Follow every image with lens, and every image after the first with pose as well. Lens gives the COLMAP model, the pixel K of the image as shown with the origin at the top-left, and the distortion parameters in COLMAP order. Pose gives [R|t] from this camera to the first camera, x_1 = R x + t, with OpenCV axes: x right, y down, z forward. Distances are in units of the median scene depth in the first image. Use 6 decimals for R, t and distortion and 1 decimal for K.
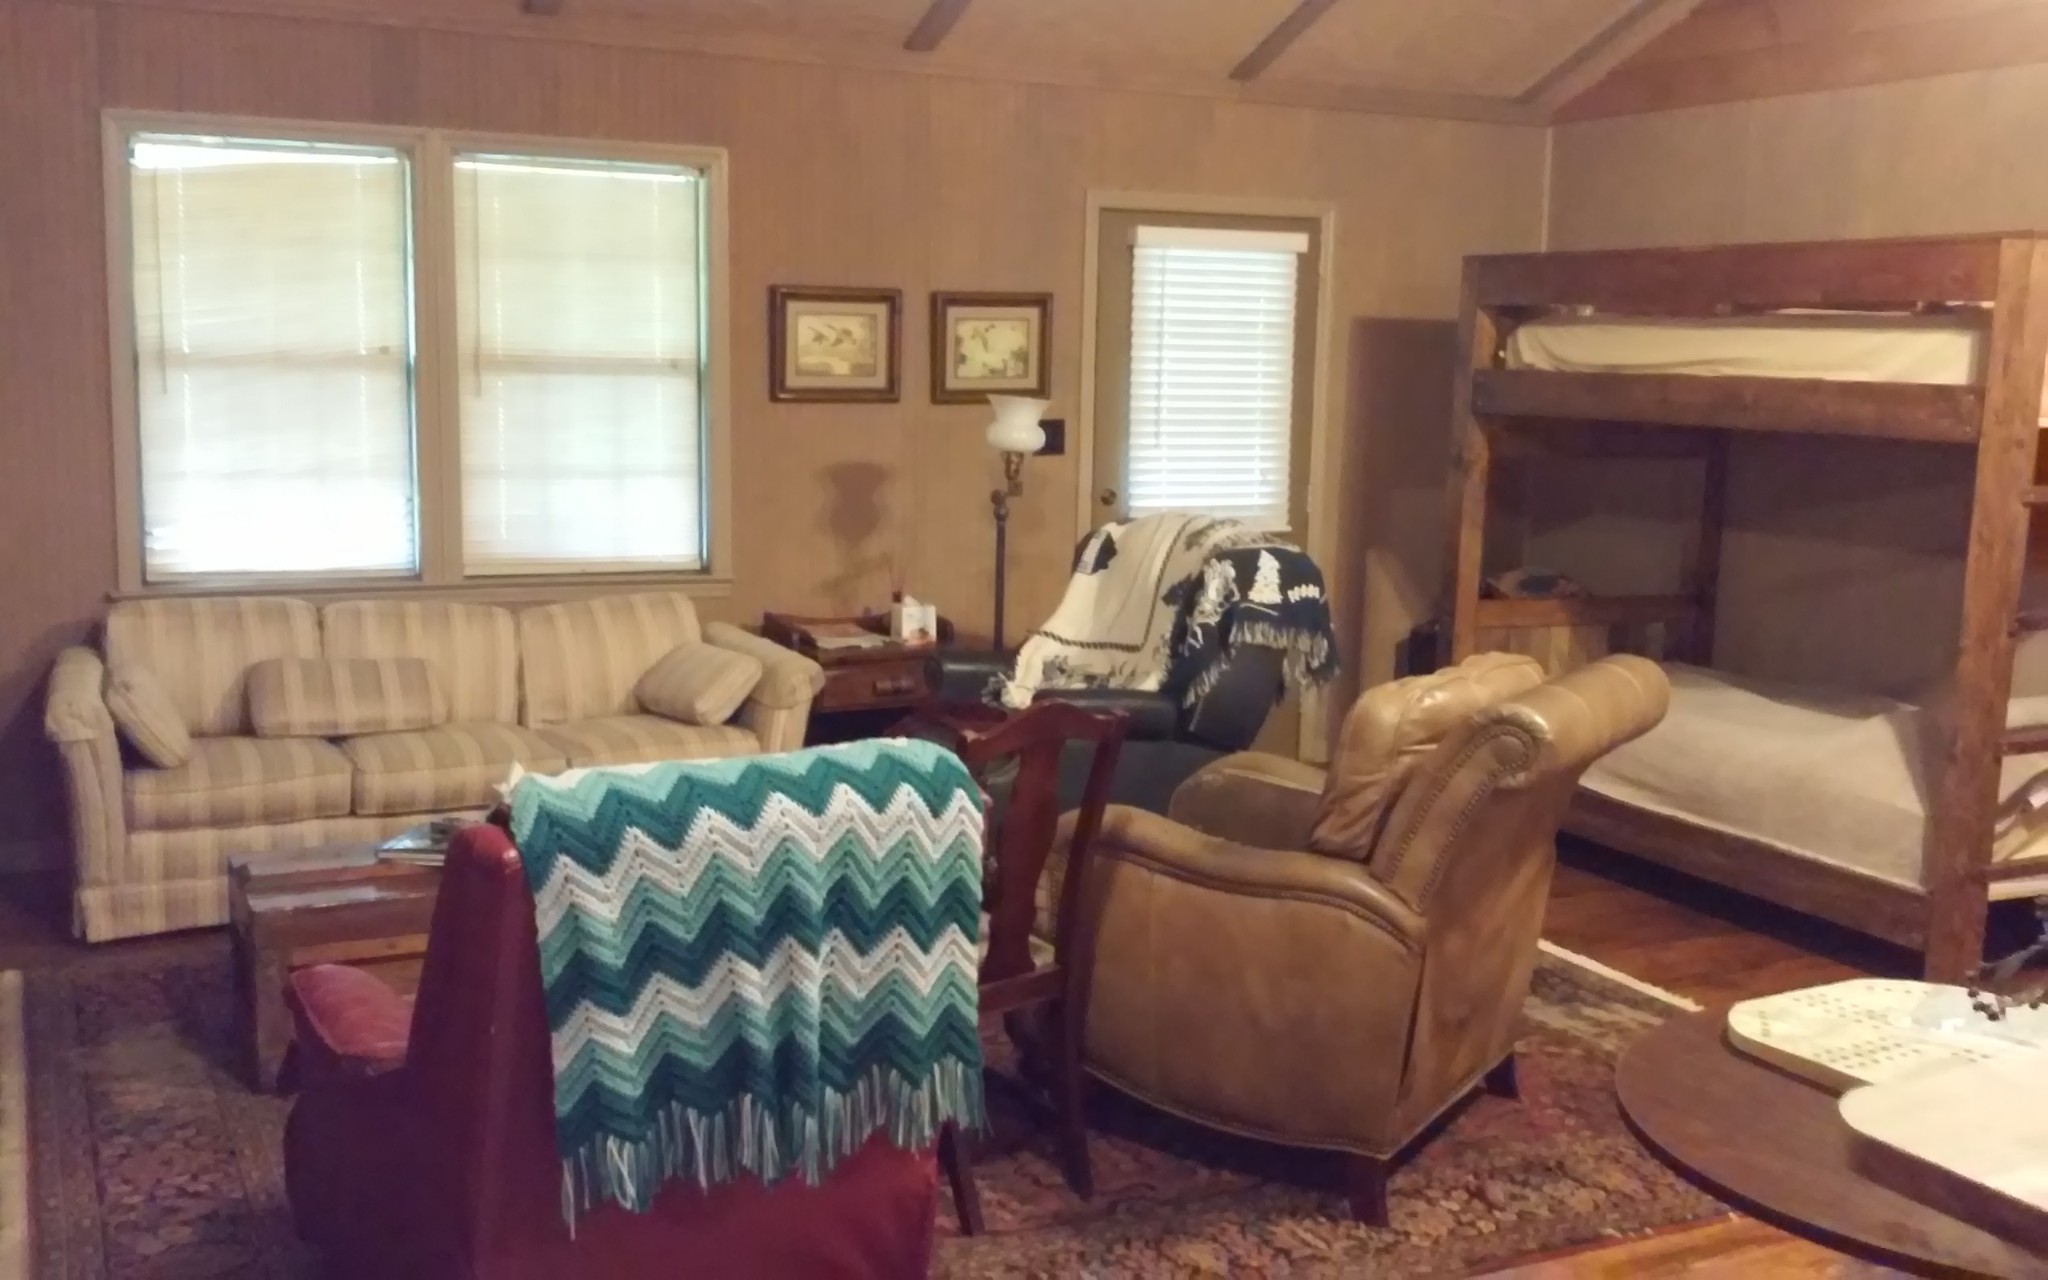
lens RADIAL K [[2043.7, 0, 1024.0], [0, 2043.7, 645.8], [0, 0, 1]] dist [0.026789, 0.000000]
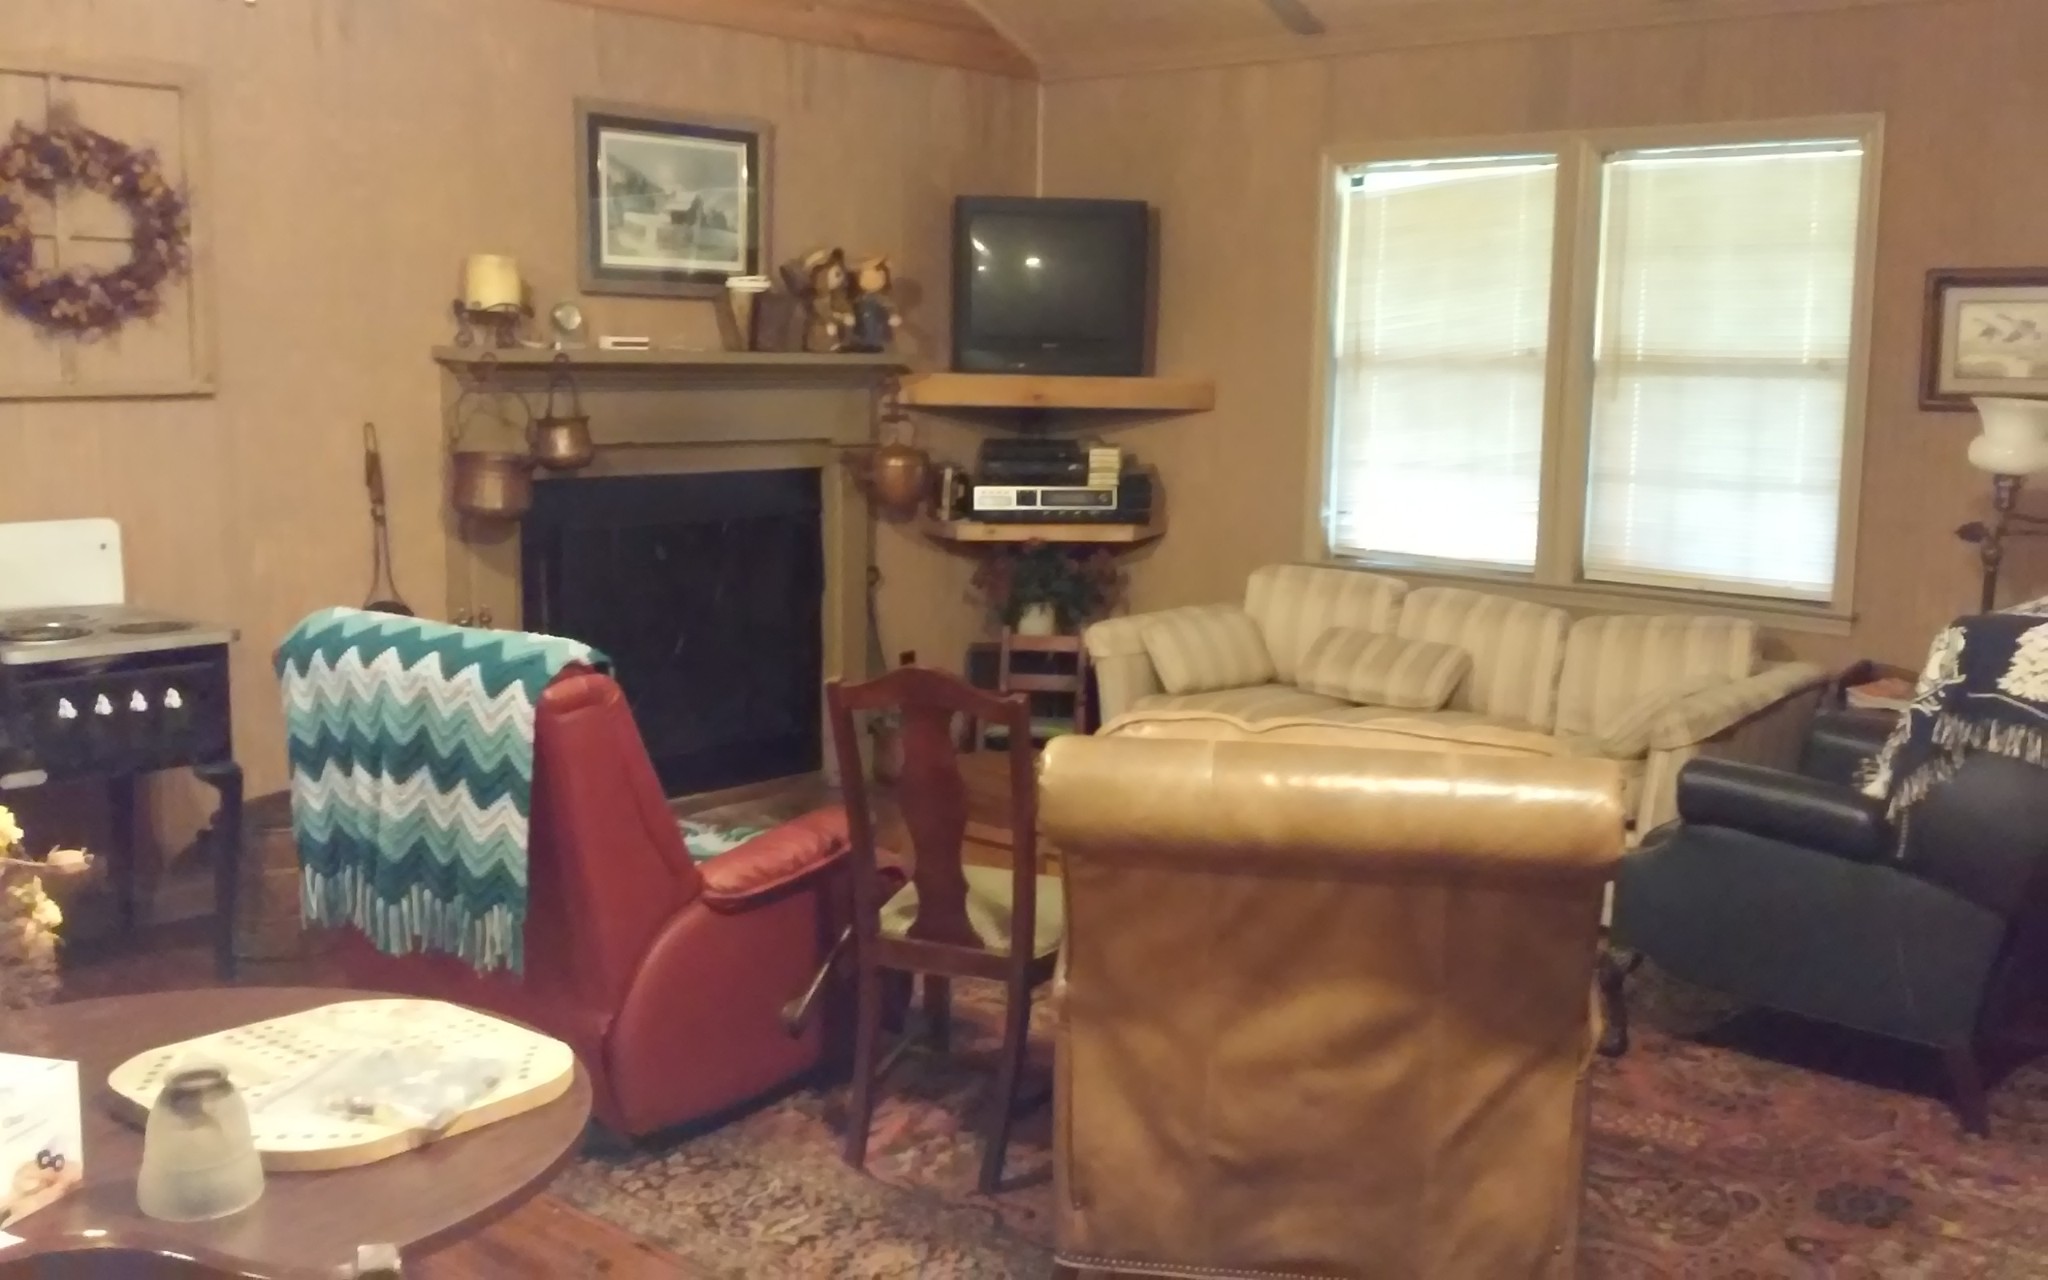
lens RADIAL K [[2043.7, 0, 1024.5], [0, 2043.7, 638.3], [0, 0, 1]] dist [0.026789, 0.000000]
pose [[0.389477, 0.117172, -0.913553, 0.550080], [-0.140894, 0.987780, 0.066625, -0.035274], [0.910196, 0.102766, 0.401226, 0.375342]]
